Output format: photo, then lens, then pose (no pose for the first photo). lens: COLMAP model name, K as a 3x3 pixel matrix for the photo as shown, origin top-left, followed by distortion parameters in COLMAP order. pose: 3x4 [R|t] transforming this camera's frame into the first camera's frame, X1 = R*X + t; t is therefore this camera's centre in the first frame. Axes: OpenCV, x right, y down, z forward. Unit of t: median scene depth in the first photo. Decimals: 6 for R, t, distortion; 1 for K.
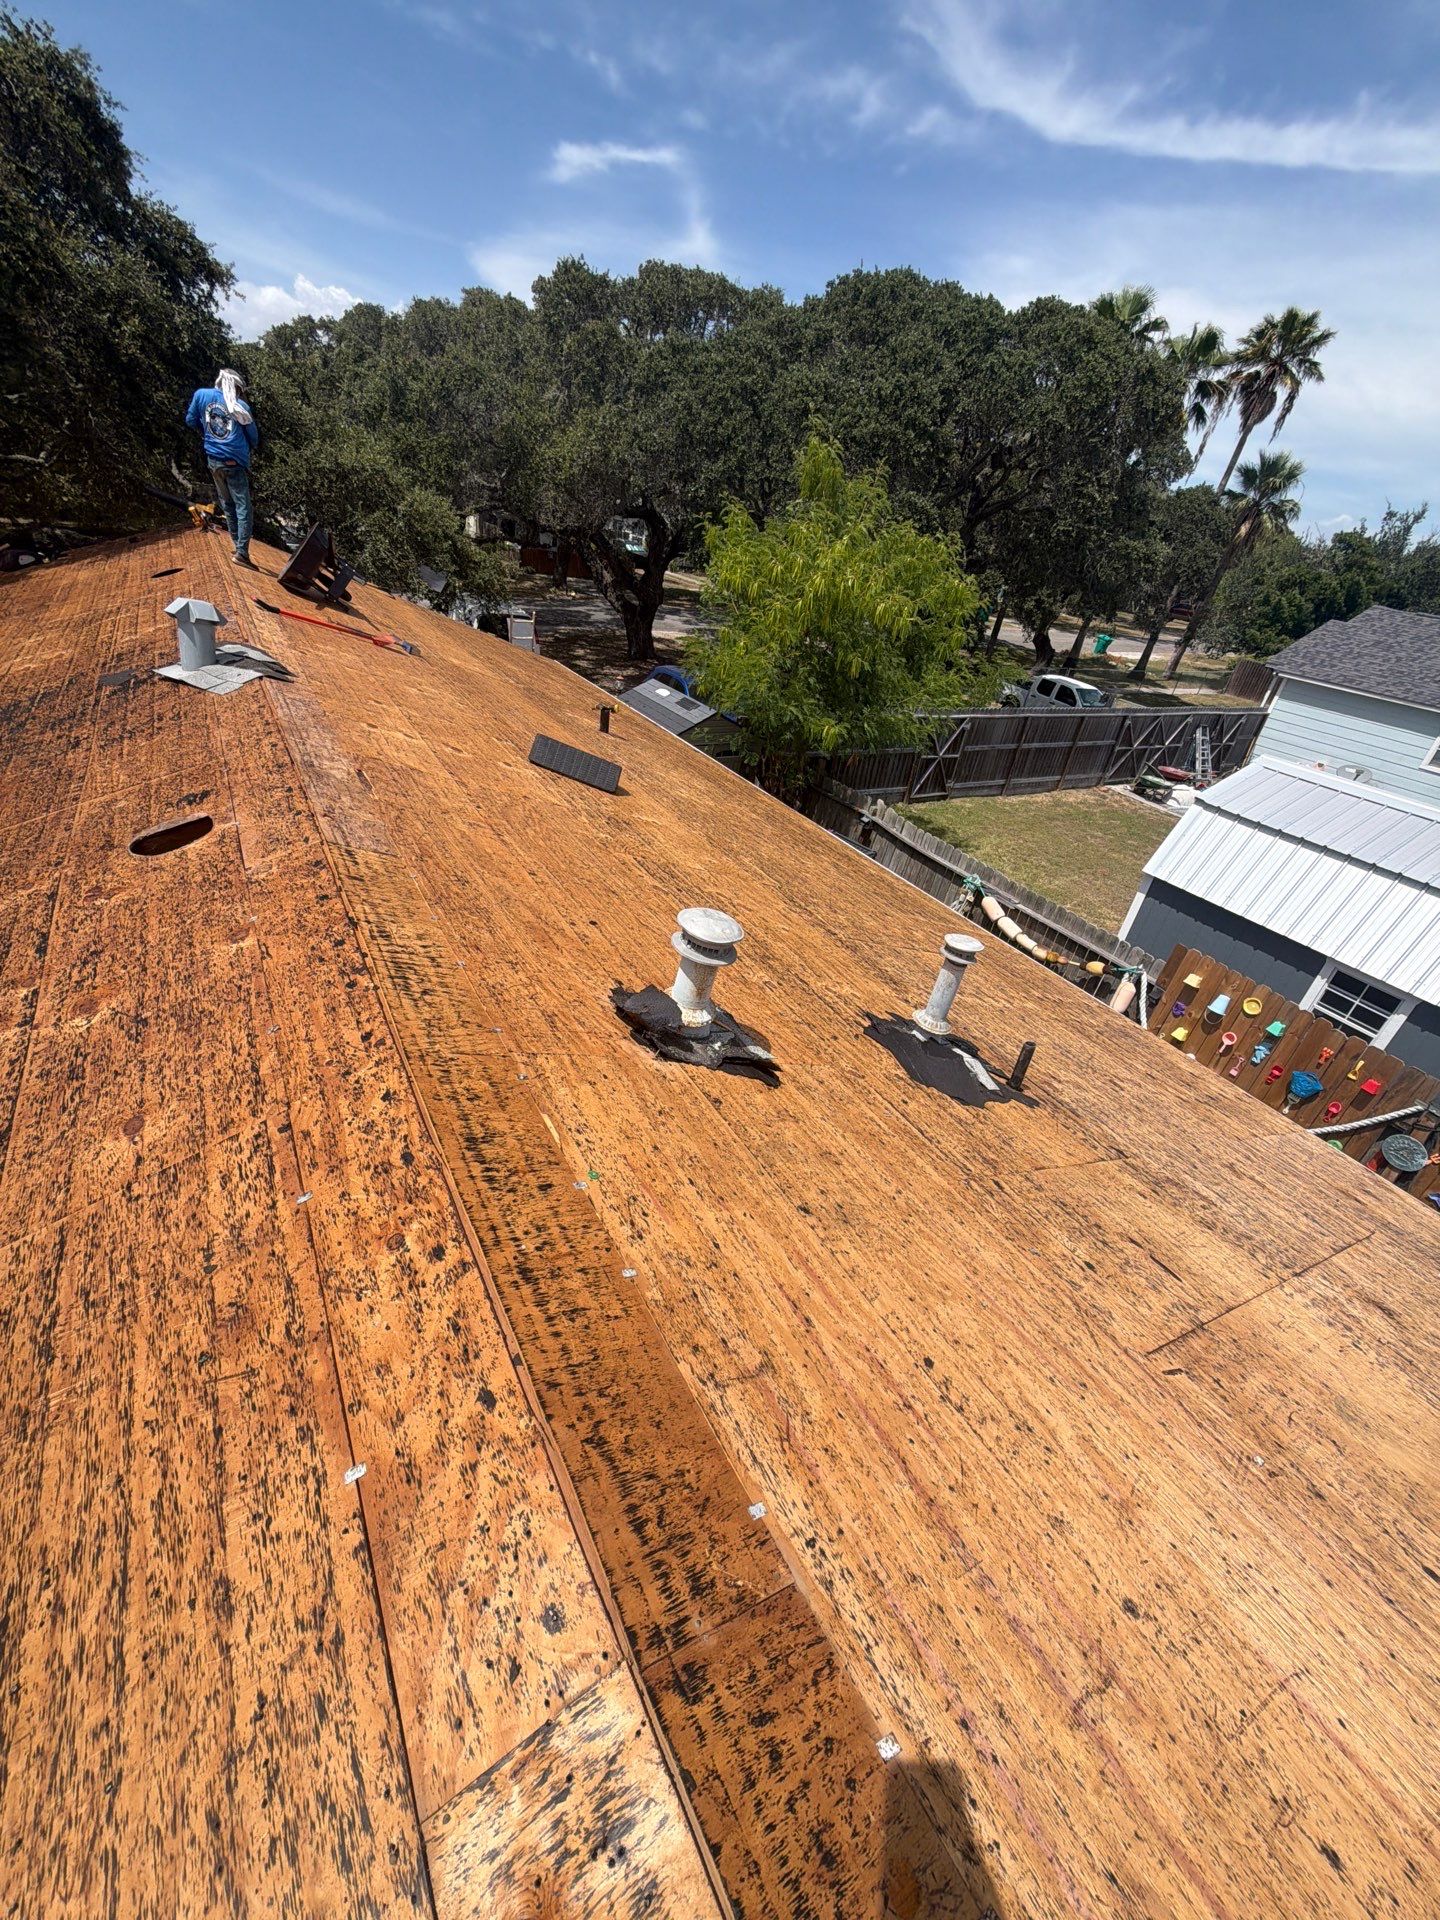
lens RADIAL K [[766.2, 0, 717.4], [0, 766.2, 960.3], [0, 0, 1]] dist [0.002946, -0.000496]
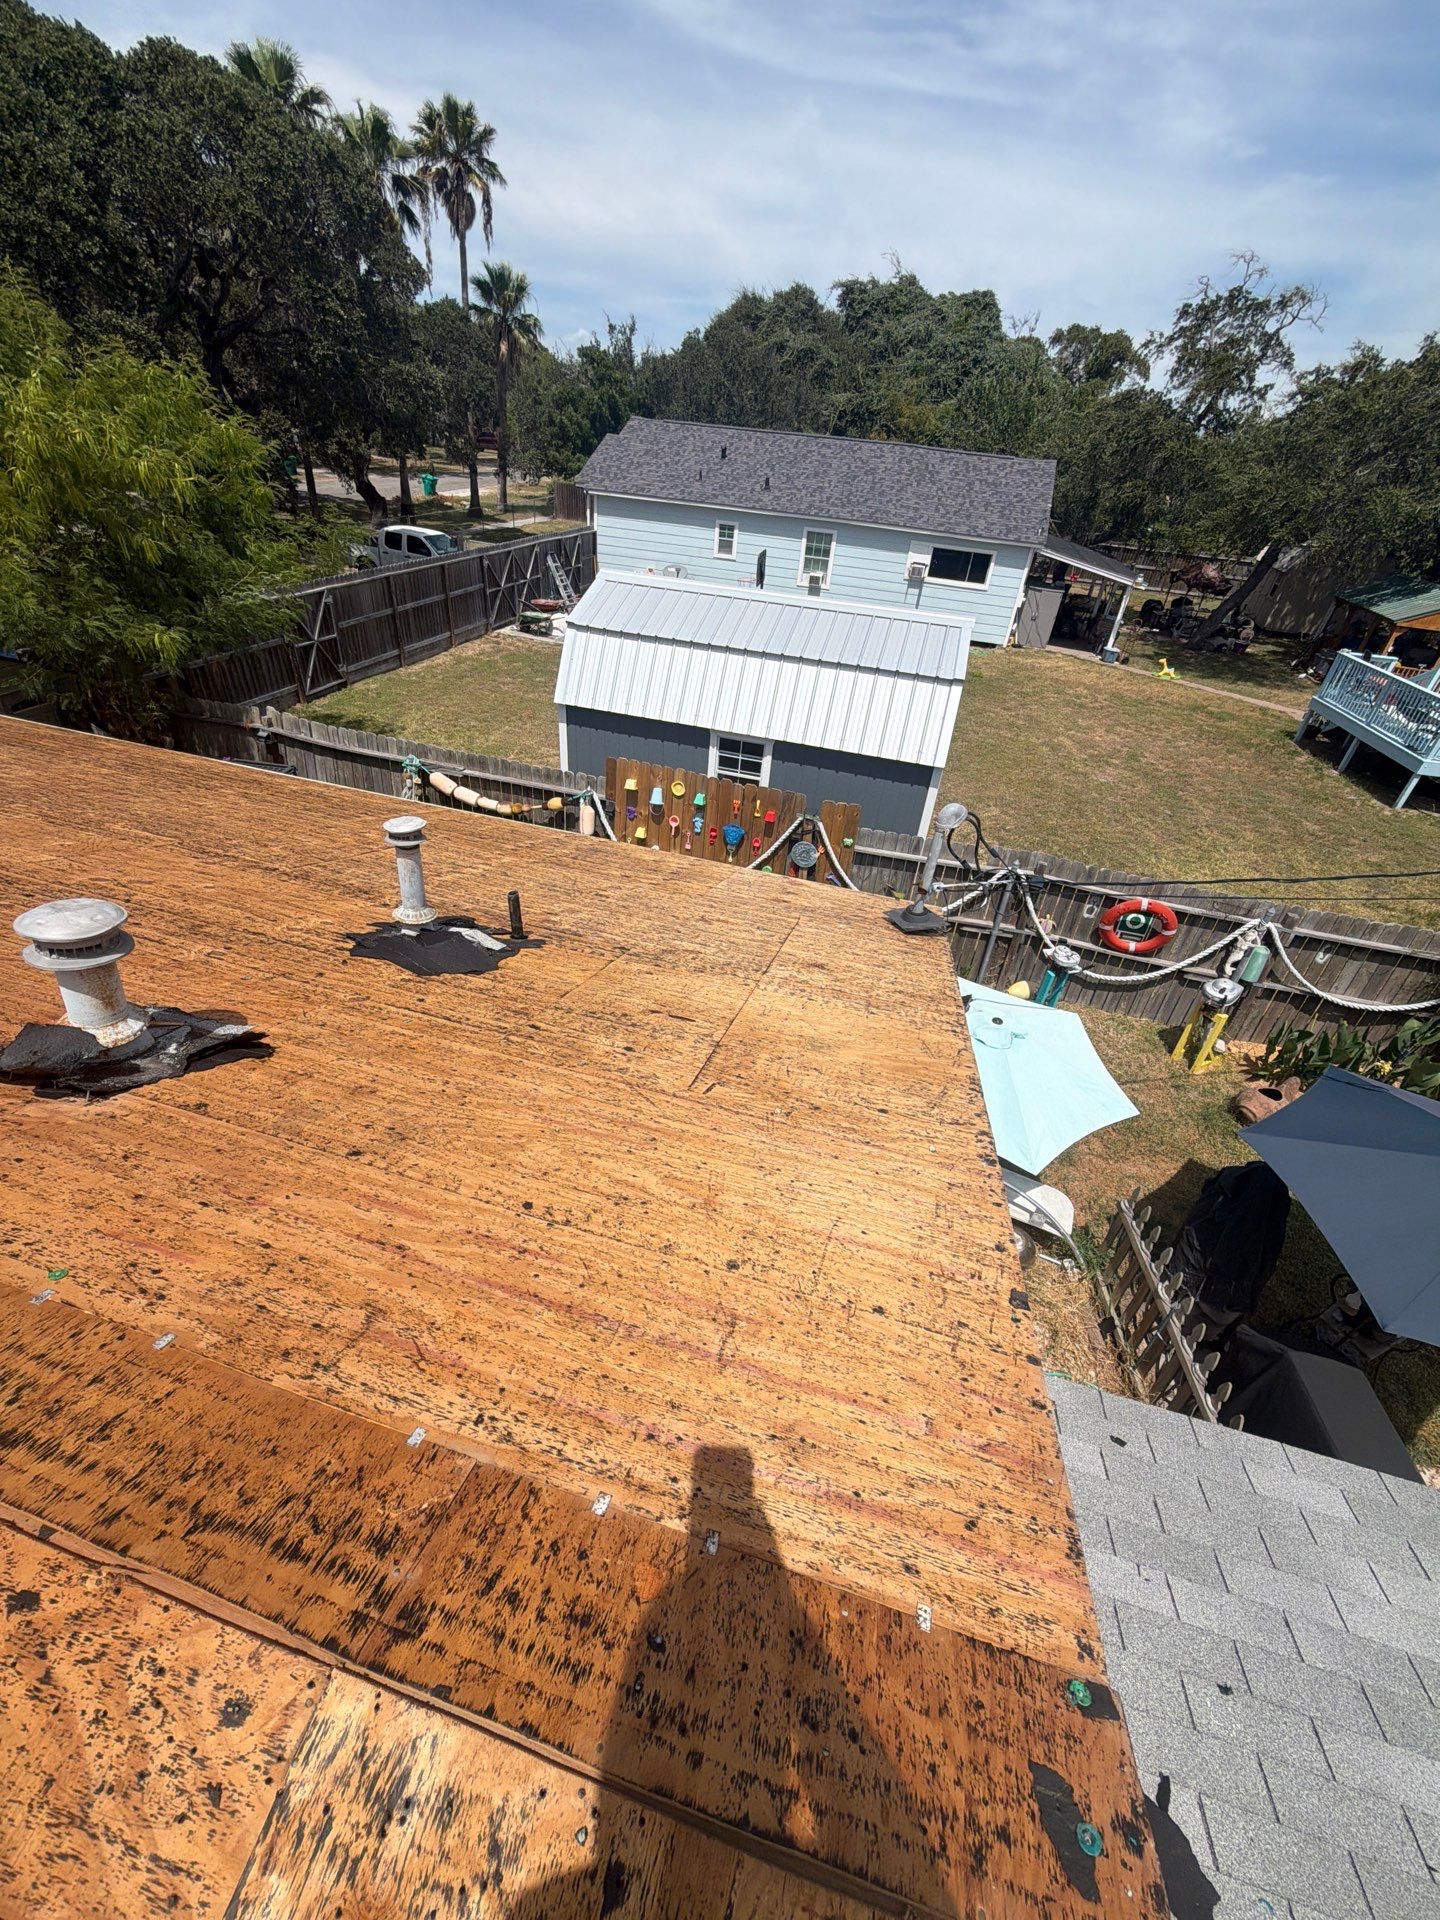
lens RADIAL K [[766.2, 0, 716.1], [0, 766.2, 961.0], [0, 0, 1]] dist [0.002946, -0.000496]
pose [[0.731873, -0.451076, 0.510777, 0.011710], [0.366762, 0.892472, 0.262638, 0.005966], [-0.574324, -0.004884, 0.818614, -0.002655]]
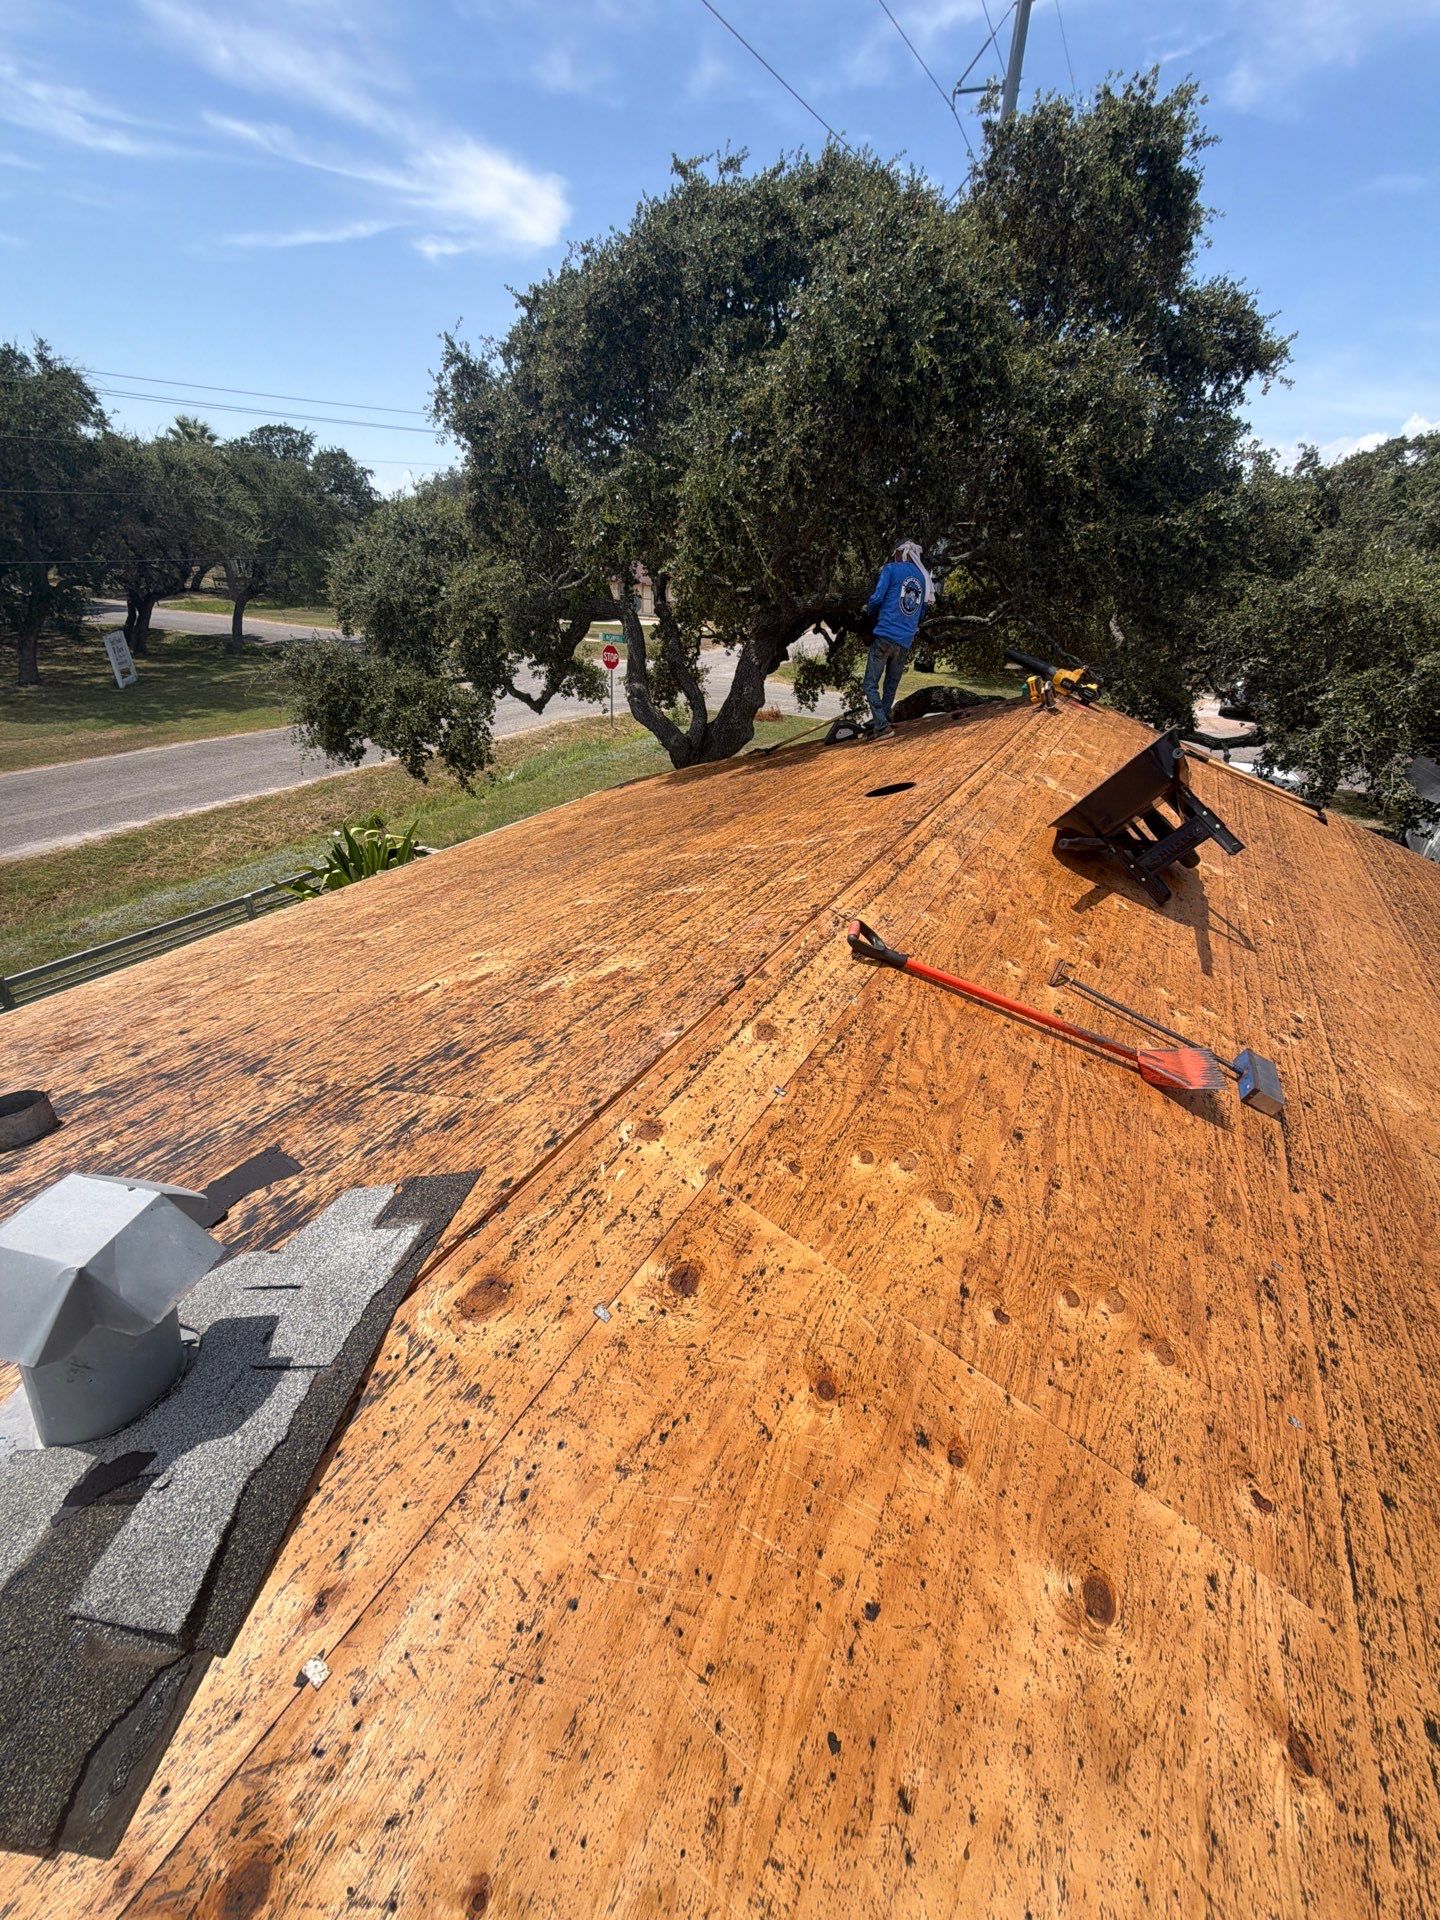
lens RADIAL K [[766.2, 0, 714.8], [0, 766.2, 959.6], [0, 0, 1]] dist [0.002946, -0.000496]
pose [[0.498791, 0.305711, -0.811017, -0.190020], [-0.420734, 0.903488, 0.081809, -0.281700], [0.757754, 0.300416, 0.579275, 0.438997]]
